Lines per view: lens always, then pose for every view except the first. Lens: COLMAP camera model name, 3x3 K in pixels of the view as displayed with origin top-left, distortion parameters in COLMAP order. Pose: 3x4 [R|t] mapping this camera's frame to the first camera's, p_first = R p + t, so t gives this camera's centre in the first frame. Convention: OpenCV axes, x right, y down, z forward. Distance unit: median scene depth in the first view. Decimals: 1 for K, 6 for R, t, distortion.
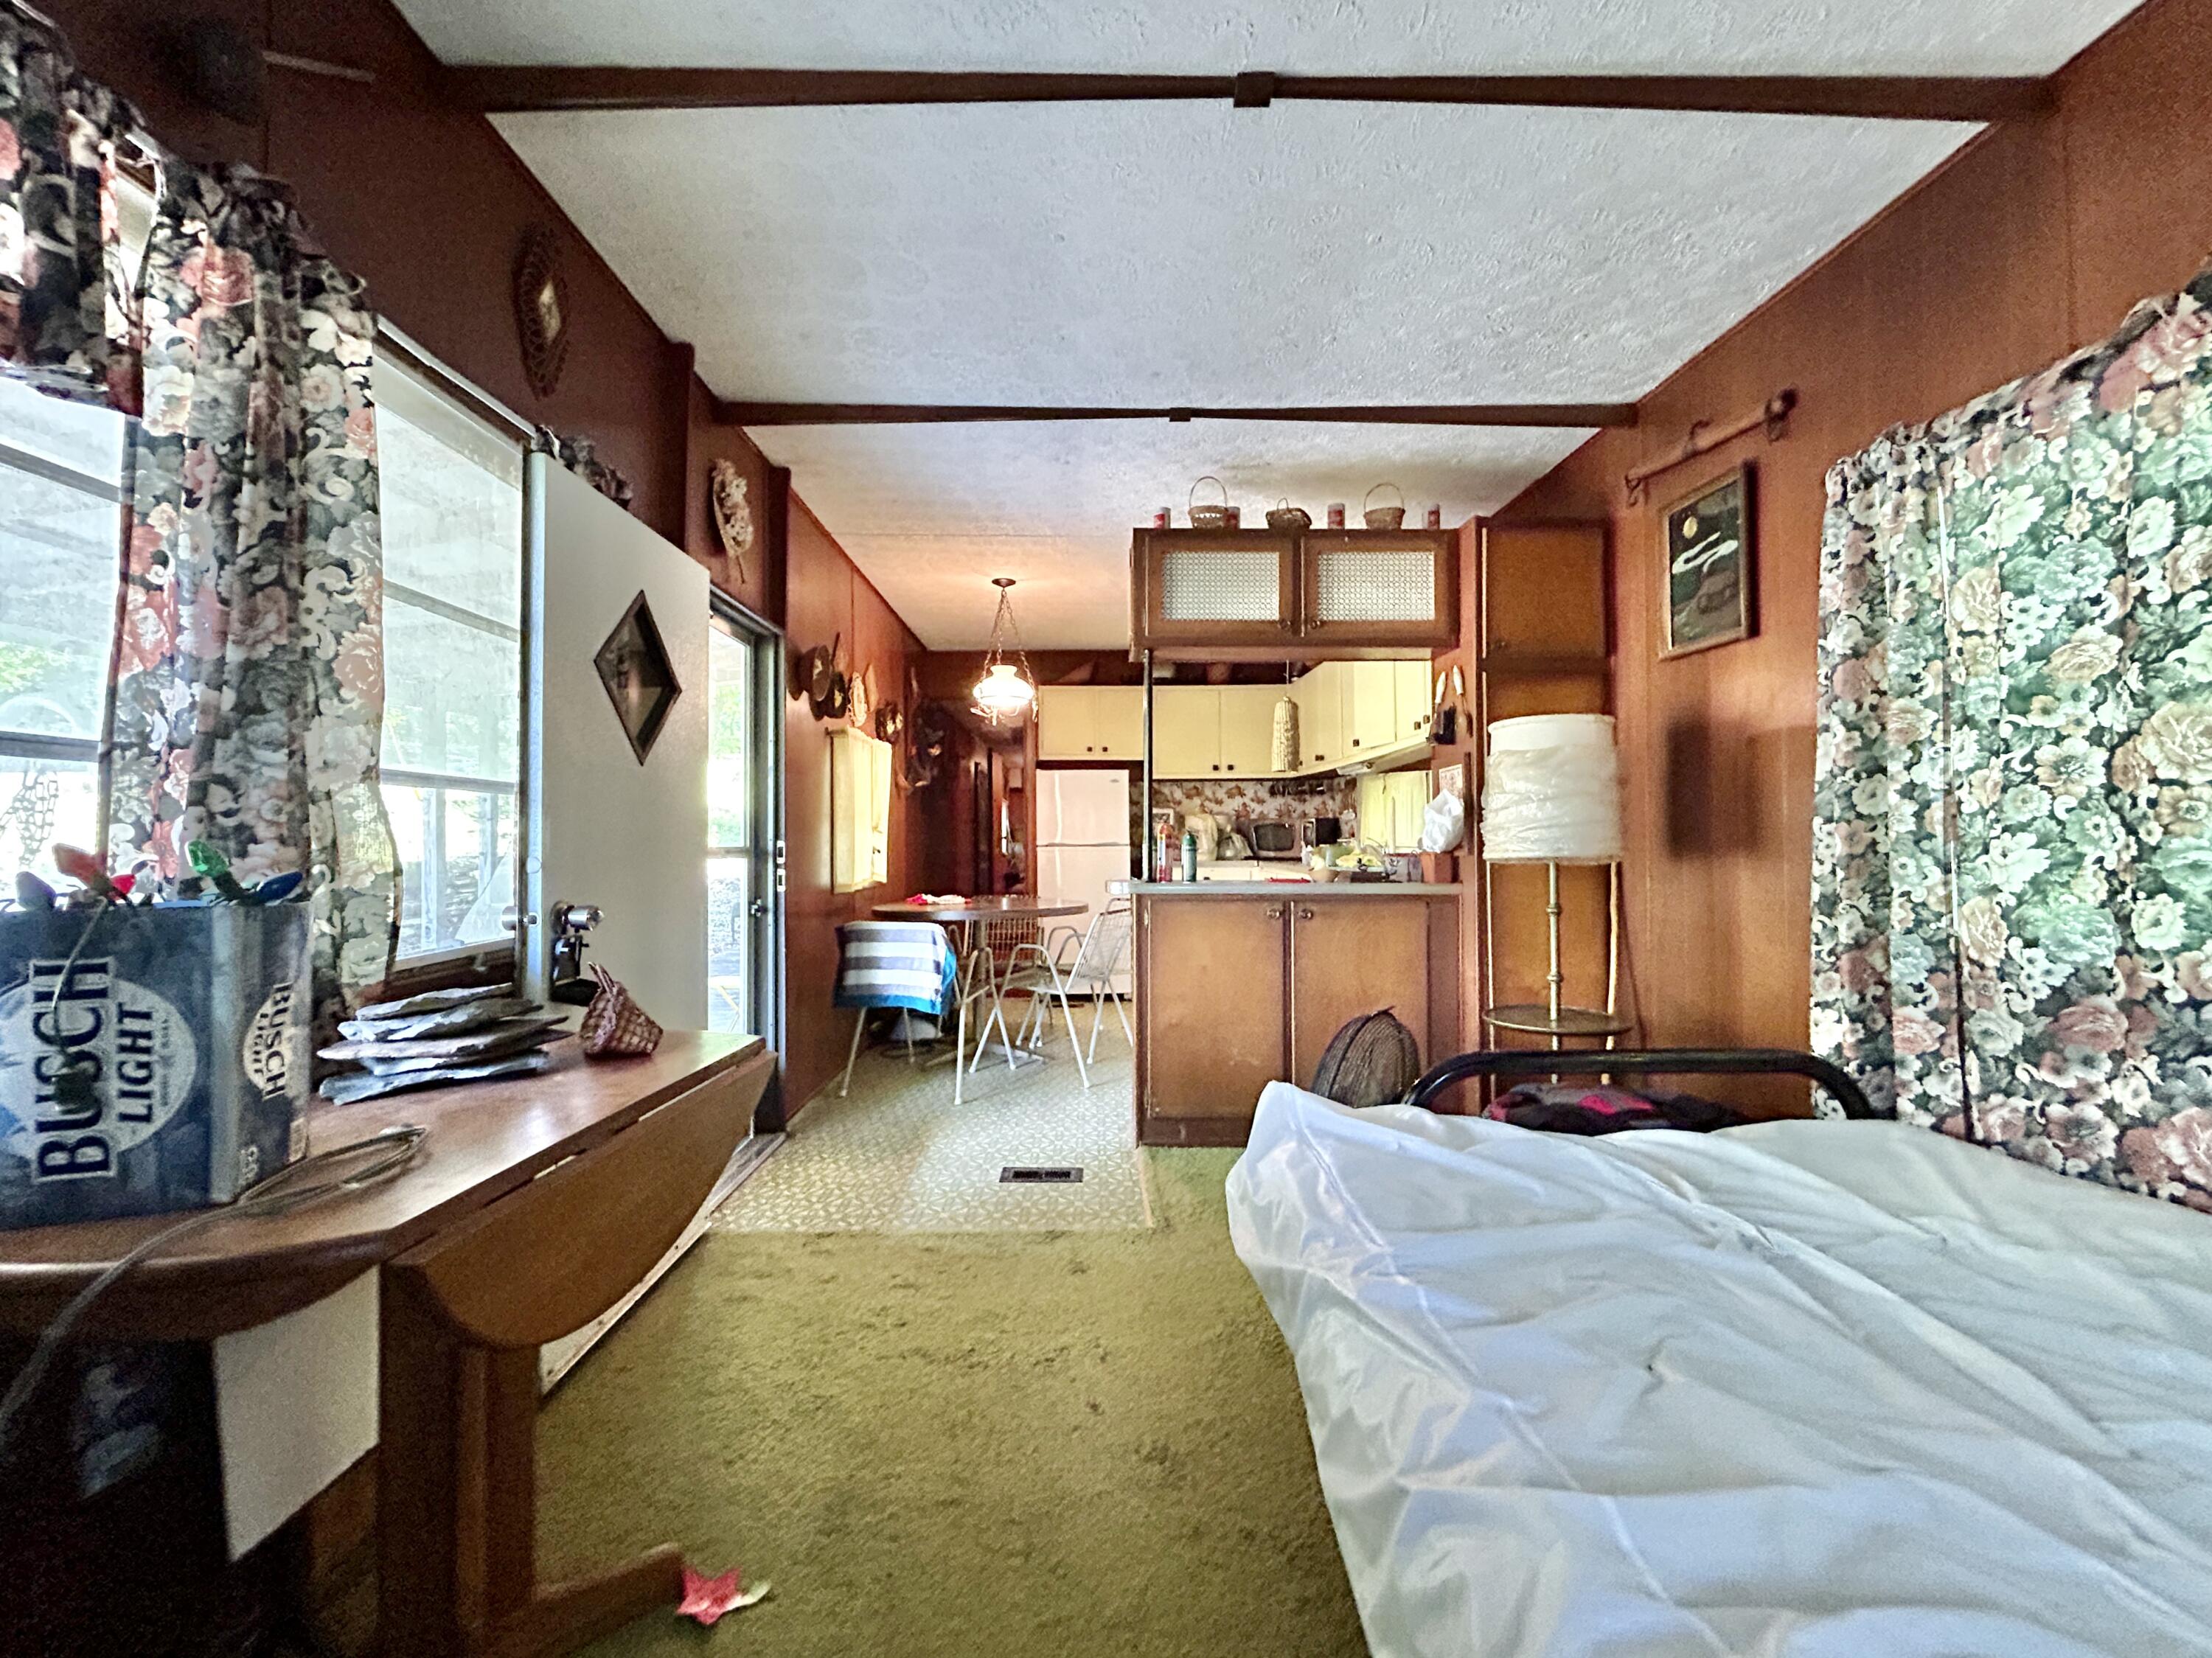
lens RADIAL K [[890.1, 0, 1103.5], [0, 890.1, 835.6], [0, 0, 1]] dist [-0.000538, 0.000334]
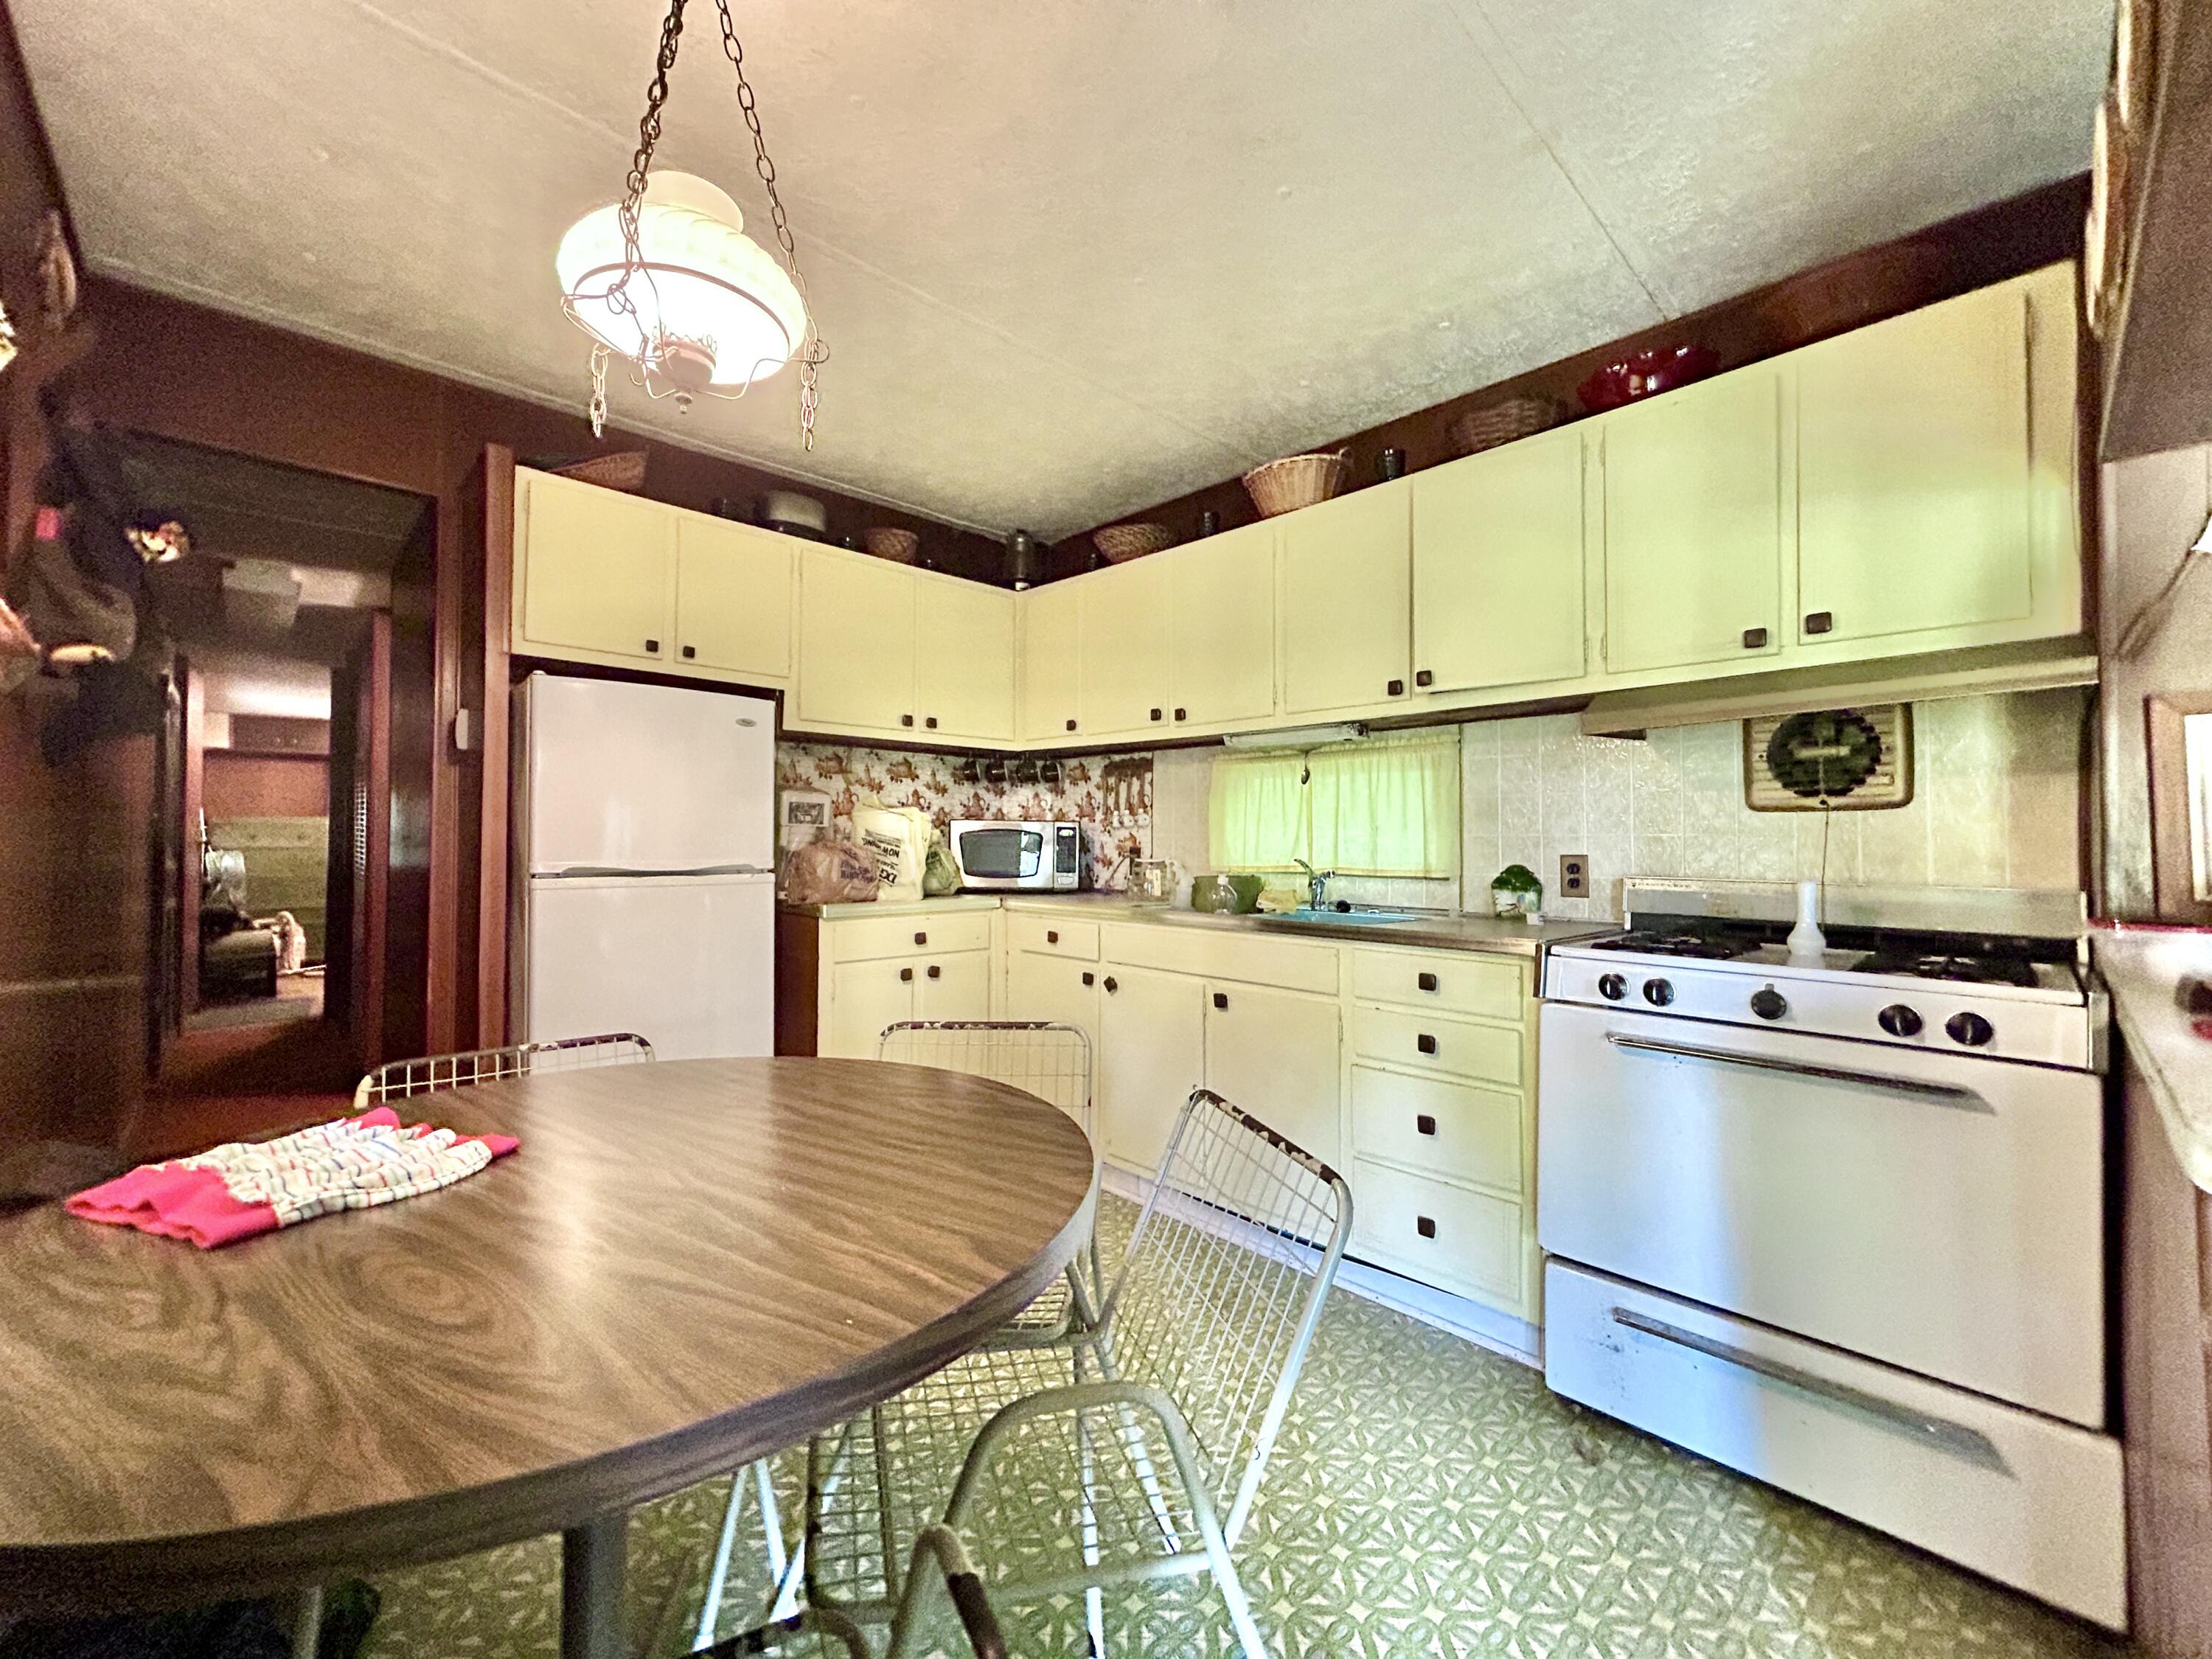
lens RADIAL K [[890.1, 0, 1100.0], [0, 890.1, 830.4], [0, 0, 1]] dist [-0.000538, 0.000334]
pose [[0.738020, 0.027160, 0.674232, -0.144299], [-0.020630, 0.999631, -0.017685, -0.004758], [-0.674464, -0.000857, 0.738307, 0.539126]]
